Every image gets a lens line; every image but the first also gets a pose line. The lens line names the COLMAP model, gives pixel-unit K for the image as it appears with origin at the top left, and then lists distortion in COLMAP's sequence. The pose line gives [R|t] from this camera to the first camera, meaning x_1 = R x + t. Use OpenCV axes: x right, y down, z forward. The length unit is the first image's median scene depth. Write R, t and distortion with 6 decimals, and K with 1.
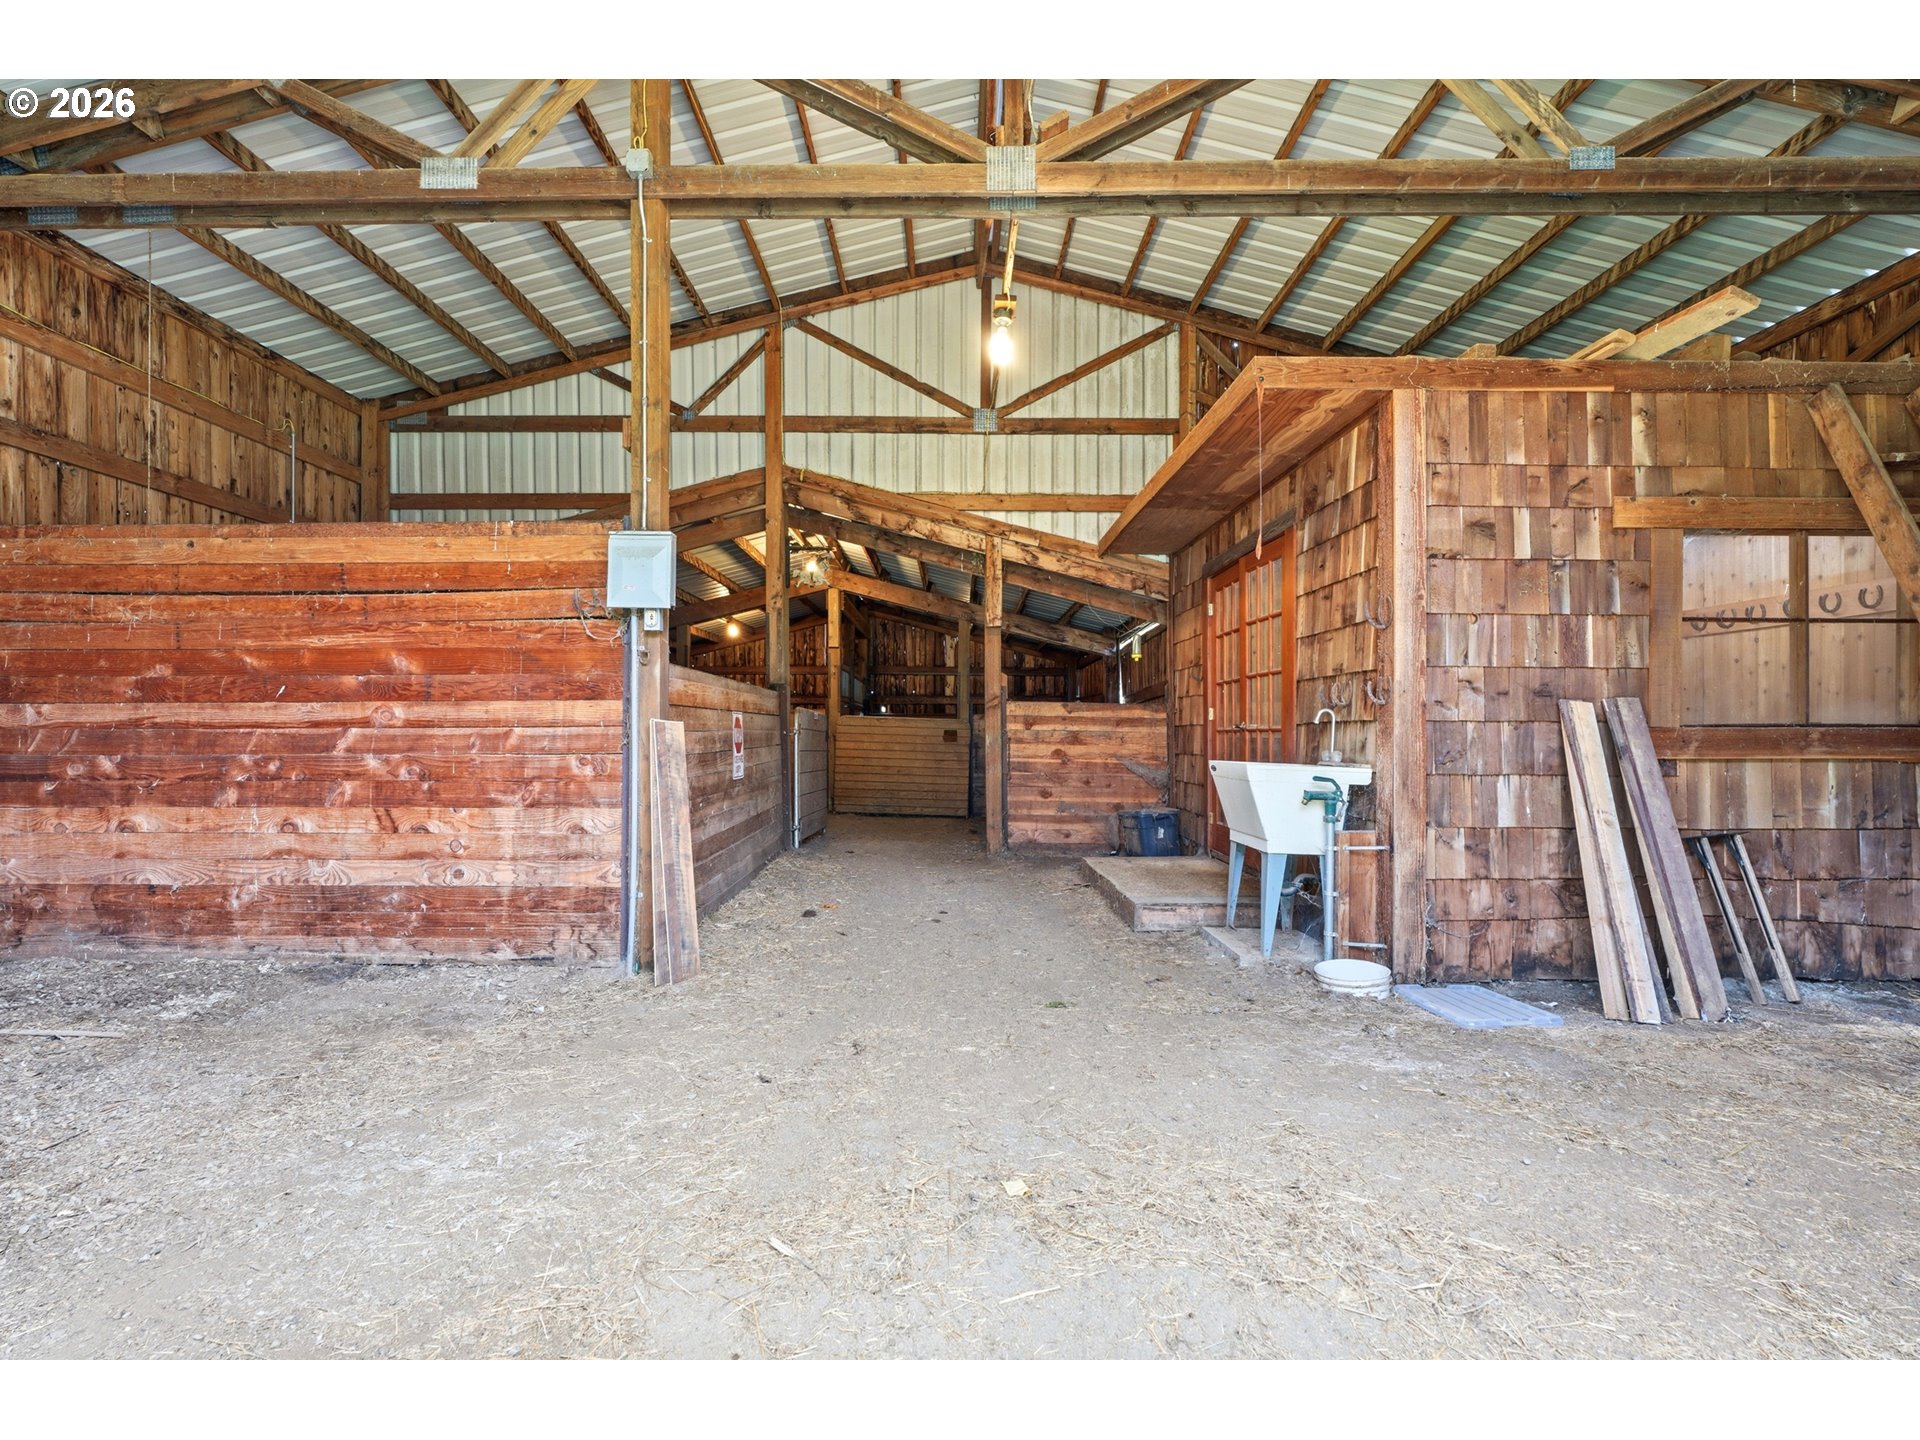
lens RADIAL K [[860.5, 0, 966.1], [0, 860.5, 734.0], [0, 0, 1]] dist [-0.014621, 0.006383]
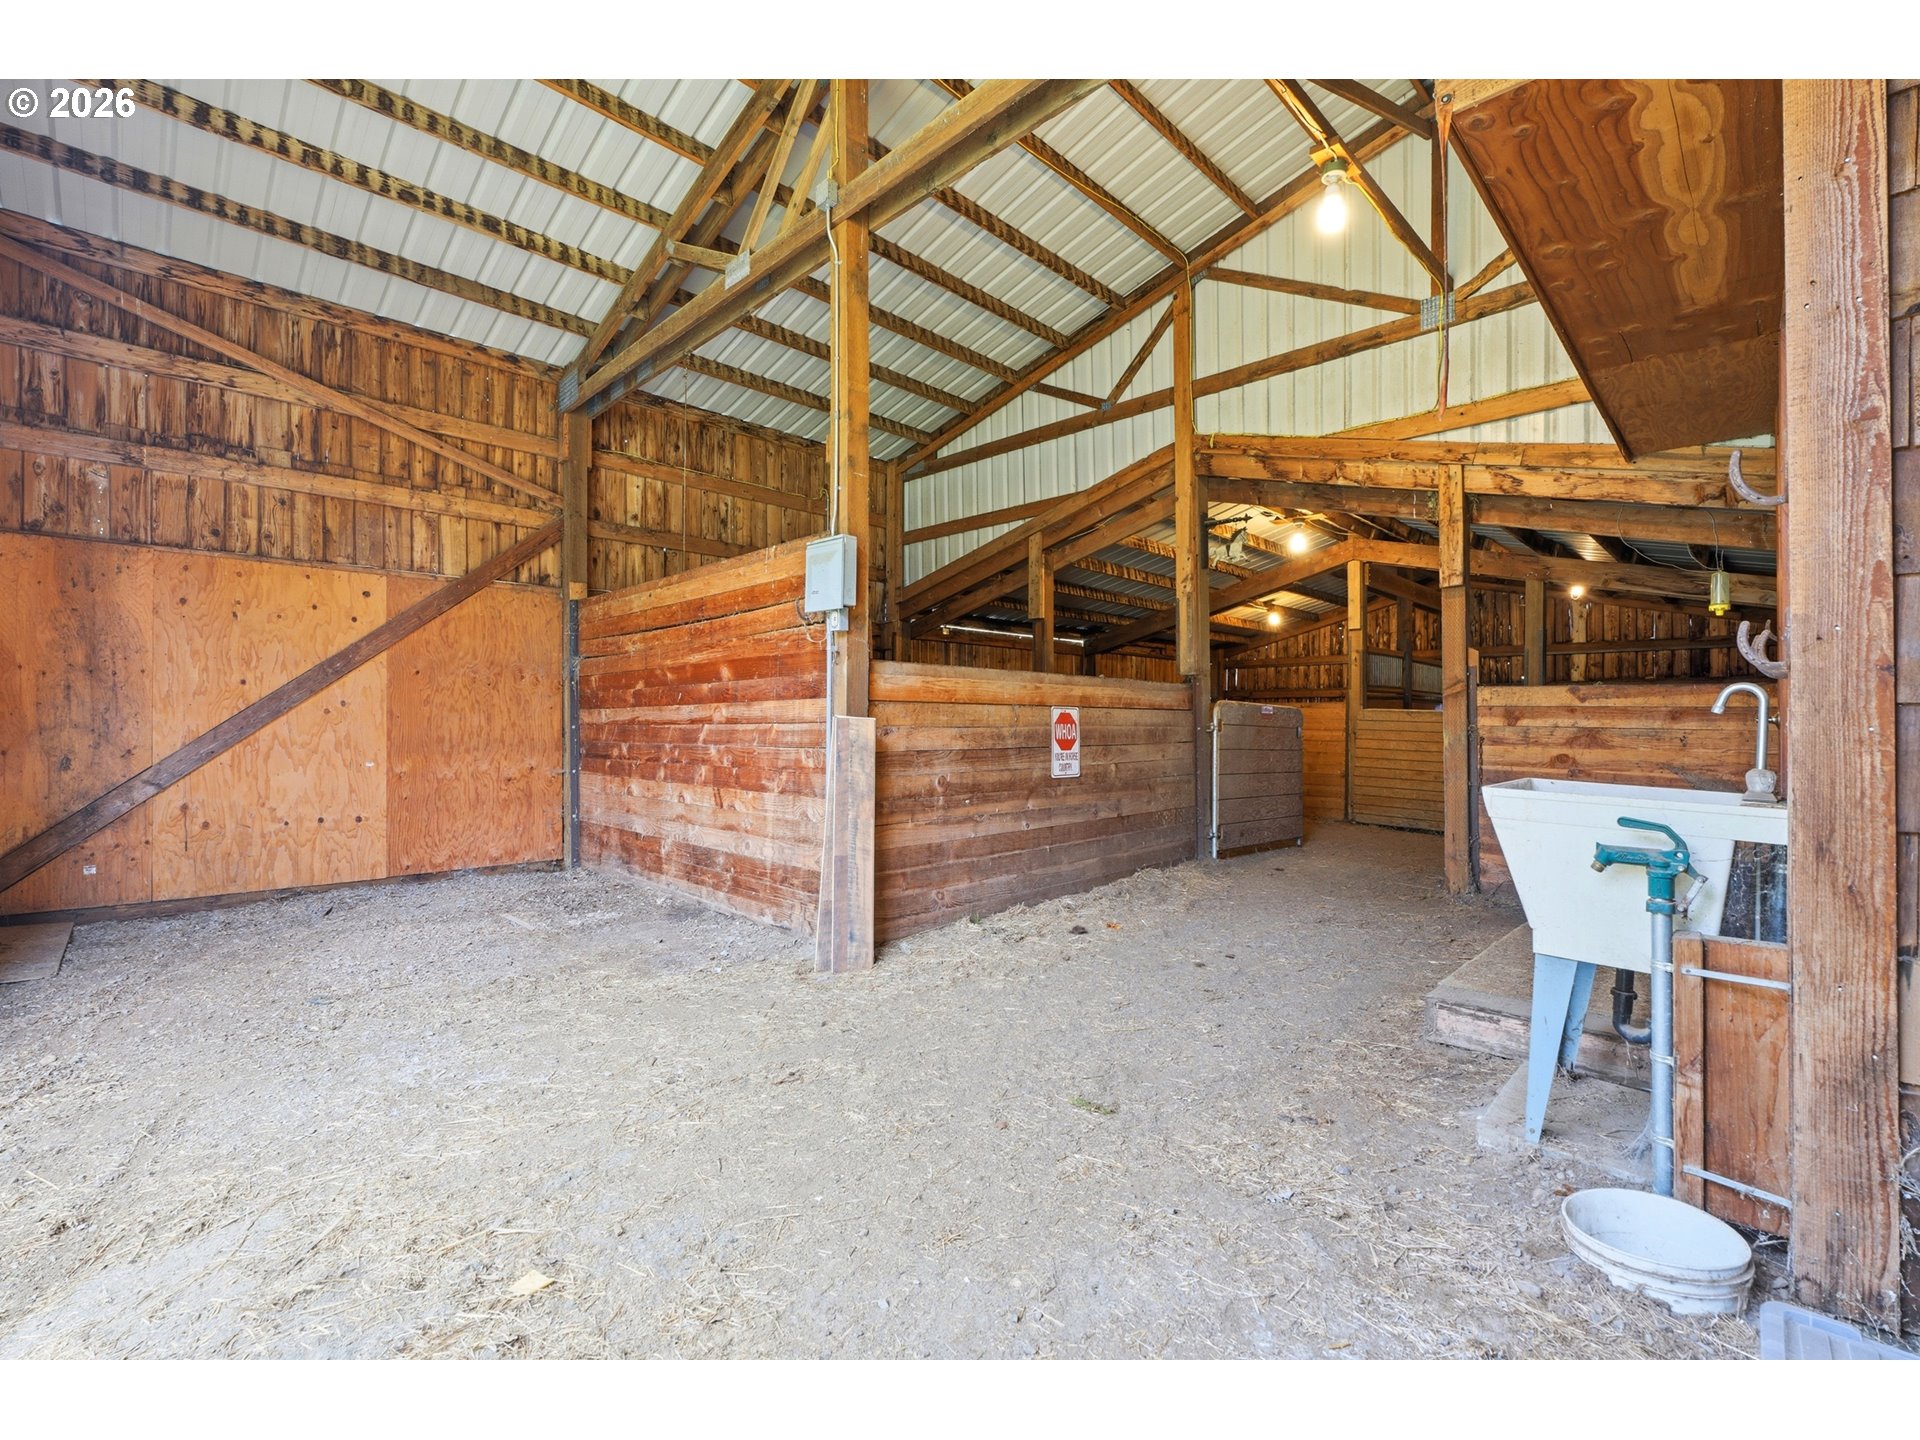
lens RADIAL K [[860.5, 0, 970.5], [0, 860.5, 717.9], [0, 0, 1]] dist [-0.014621, 0.006383]
pose [[0.715441, -0.005725, -0.698650, 0.294636], [-0.003561, 0.999924, -0.011841, -0.001772], [0.698664, 0.010959, 0.715366, 0.221026]]
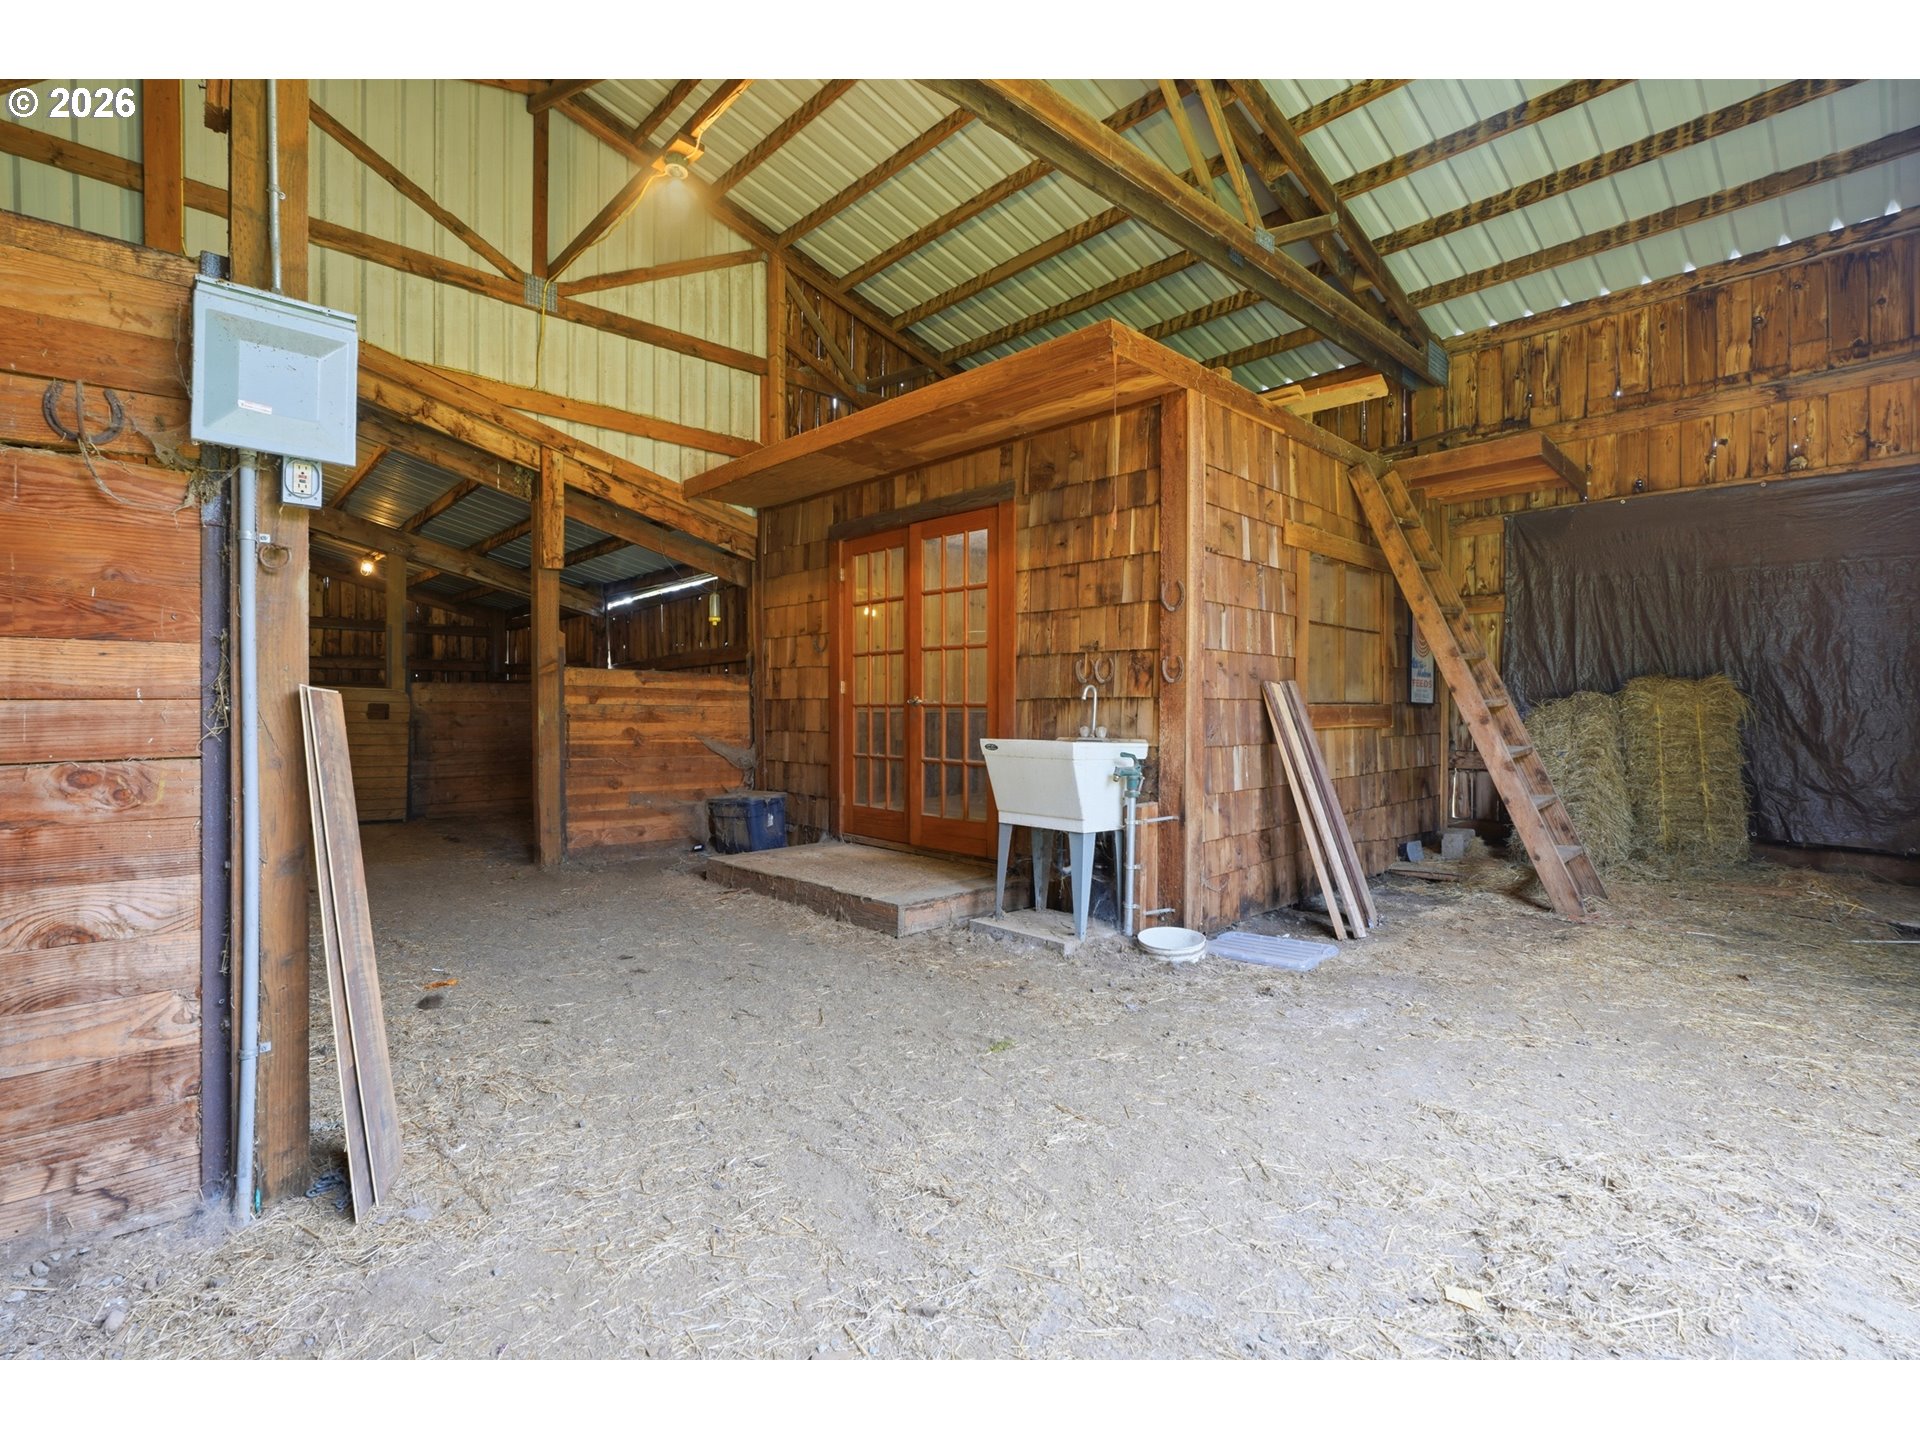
lens RADIAL K [[860.5, 0, 953.0], [0, 860.5, 711.3], [0, 0, 1]] dist [-0.014621, 0.006383]
pose [[0.739995, -0.004043, 0.672600, -0.254930], [0.000212, 0.999983, 0.005778, -0.003021], [-0.672612, -0.004133, 0.739984, 0.234829]]
